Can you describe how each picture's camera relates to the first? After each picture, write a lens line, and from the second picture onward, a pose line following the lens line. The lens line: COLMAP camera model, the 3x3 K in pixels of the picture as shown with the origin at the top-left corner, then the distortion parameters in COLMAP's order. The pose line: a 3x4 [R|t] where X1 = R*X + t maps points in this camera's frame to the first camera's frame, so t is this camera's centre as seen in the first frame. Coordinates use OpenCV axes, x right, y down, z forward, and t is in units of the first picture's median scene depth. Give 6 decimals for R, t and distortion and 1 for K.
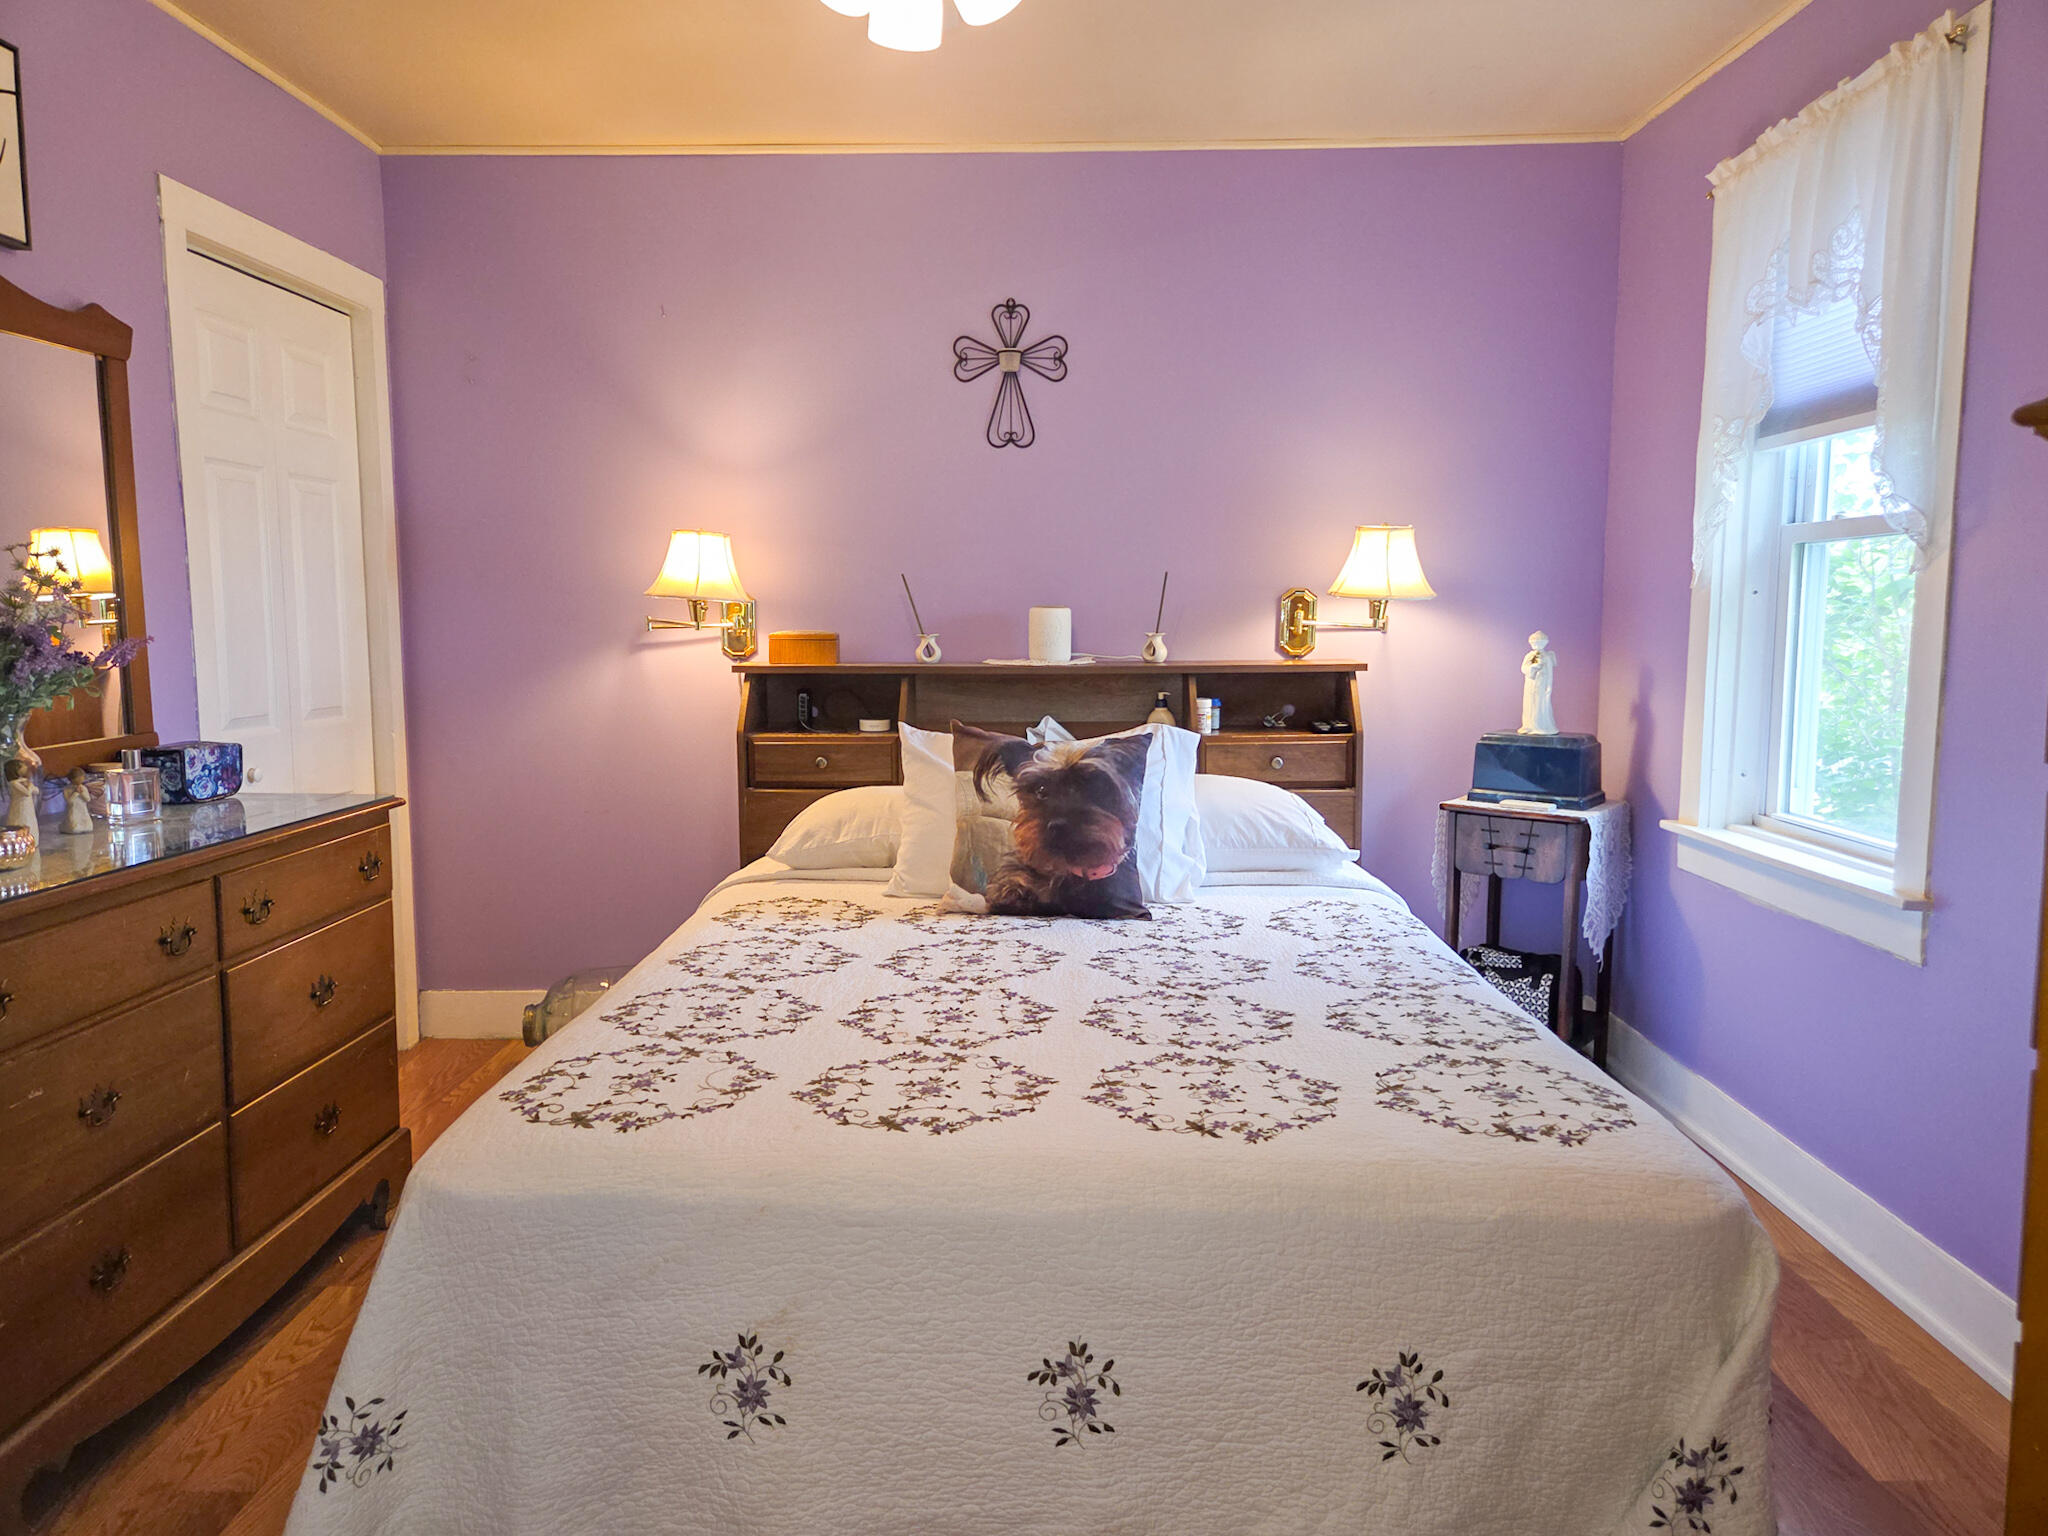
lens RADIAL K [[1378.6, 0, 1032.1], [0, 1378.6, 760.9], [0, 0, 1]] dist [0.067753, -0.057417]
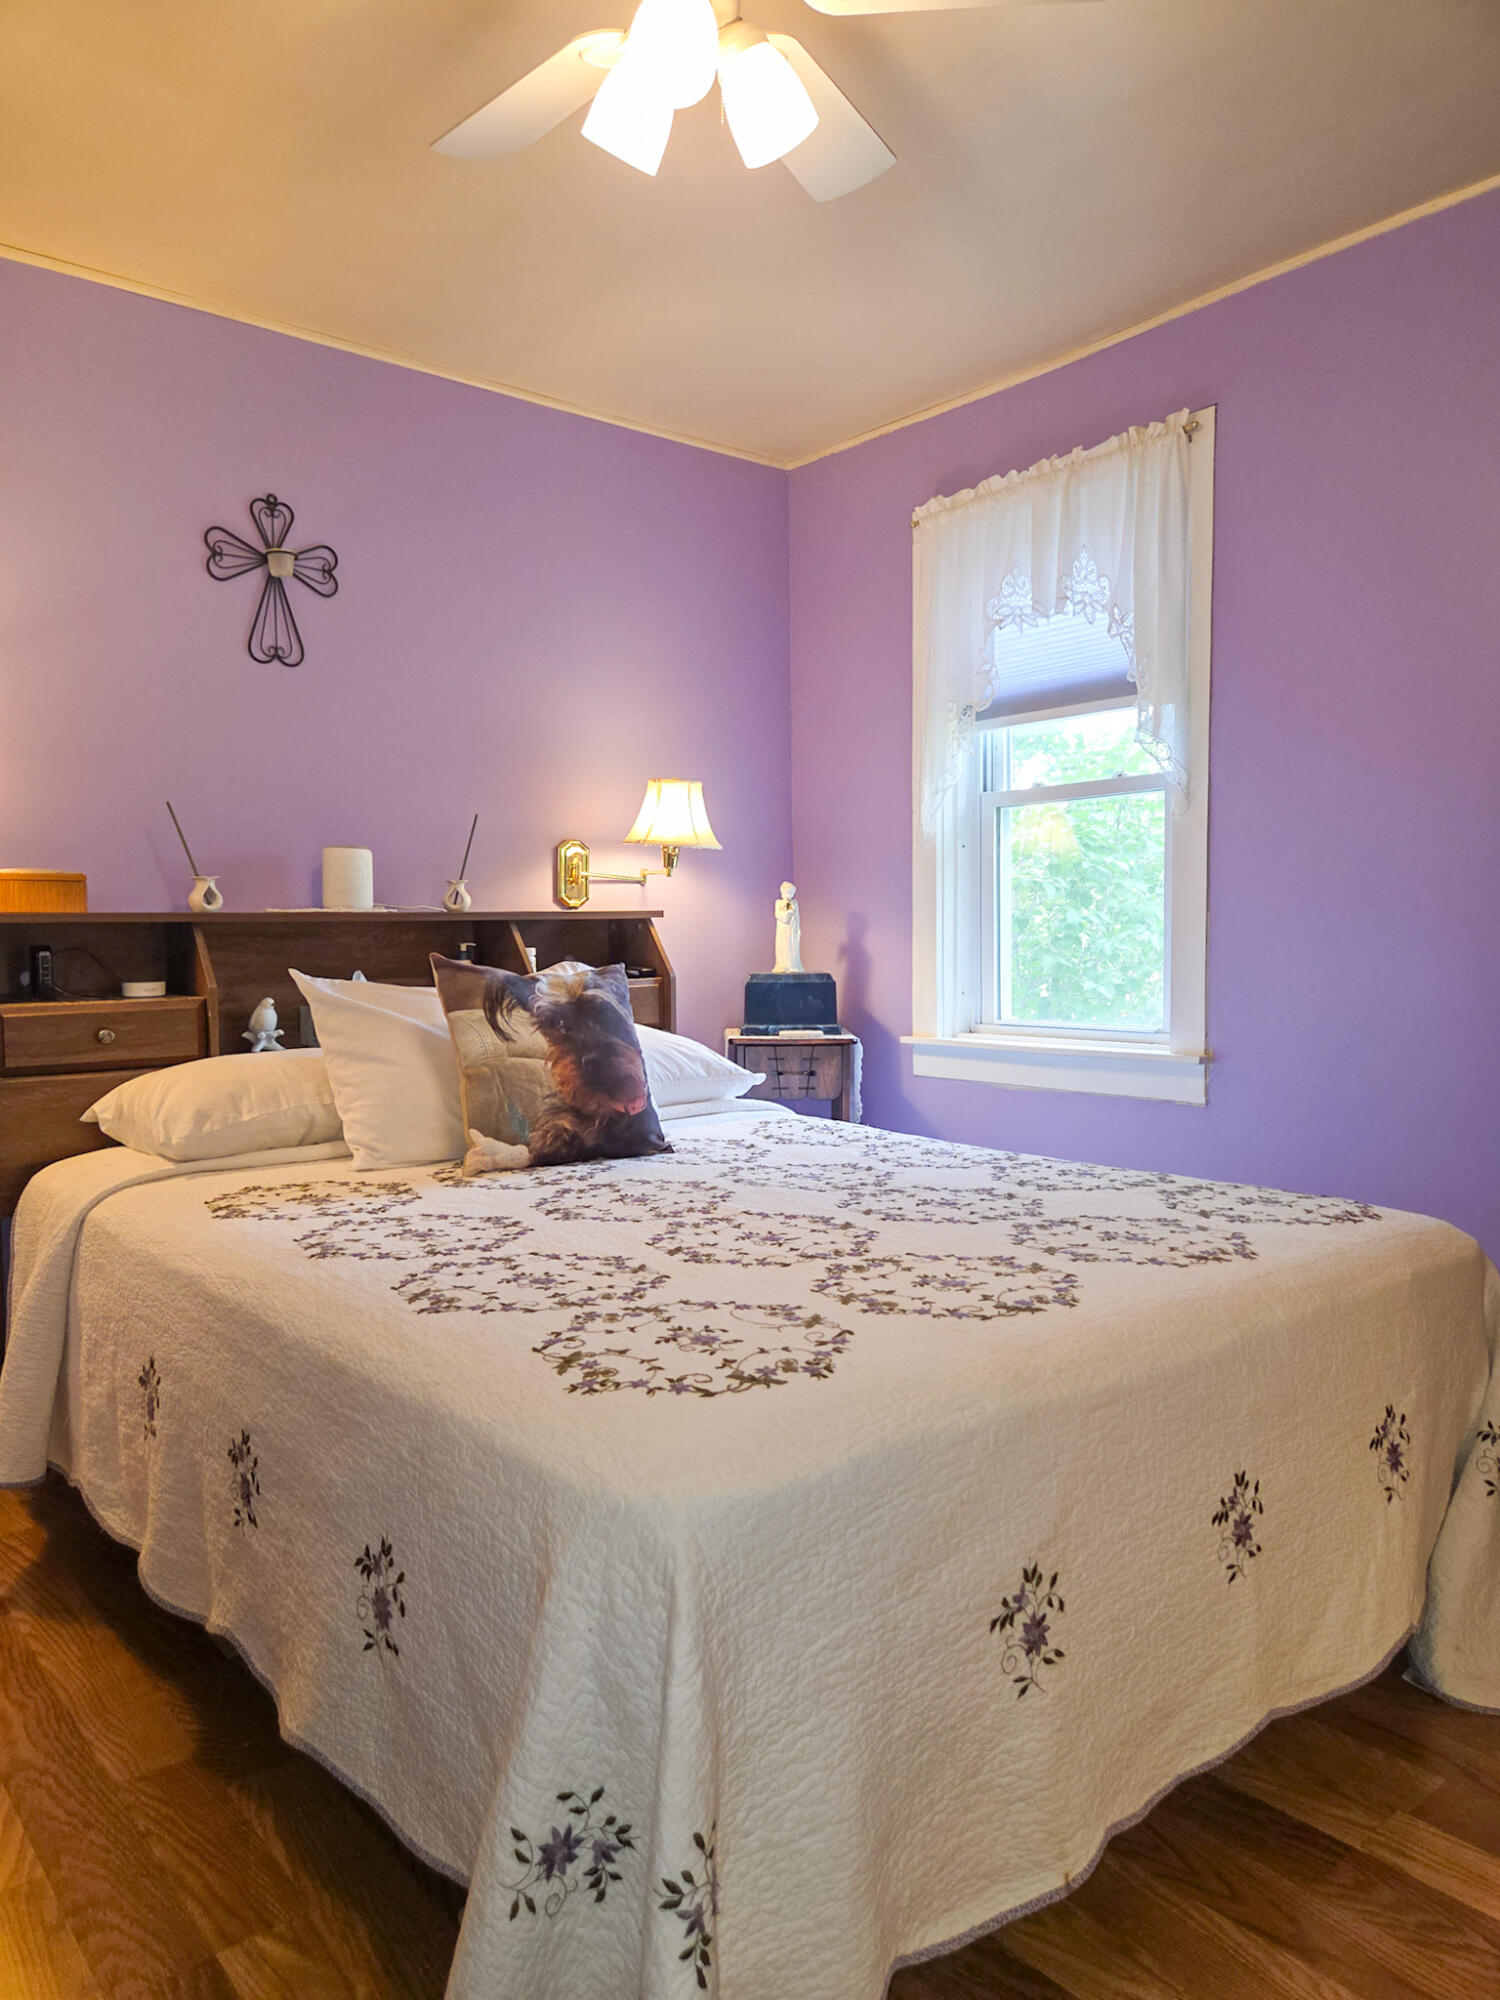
lens RADIAL K [[1346.3, 0, 750.0], [0, 1346.3, 1000.0], [0, 0, 1]] dist [0.067753, -0.057417]
pose [[0.760854, -0.043293, 0.647477, -0.477363], [0.081572, 0.996238, -0.029244, 0.041700], [-0.643775, 0.075067, 0.761524, 0.247386]]
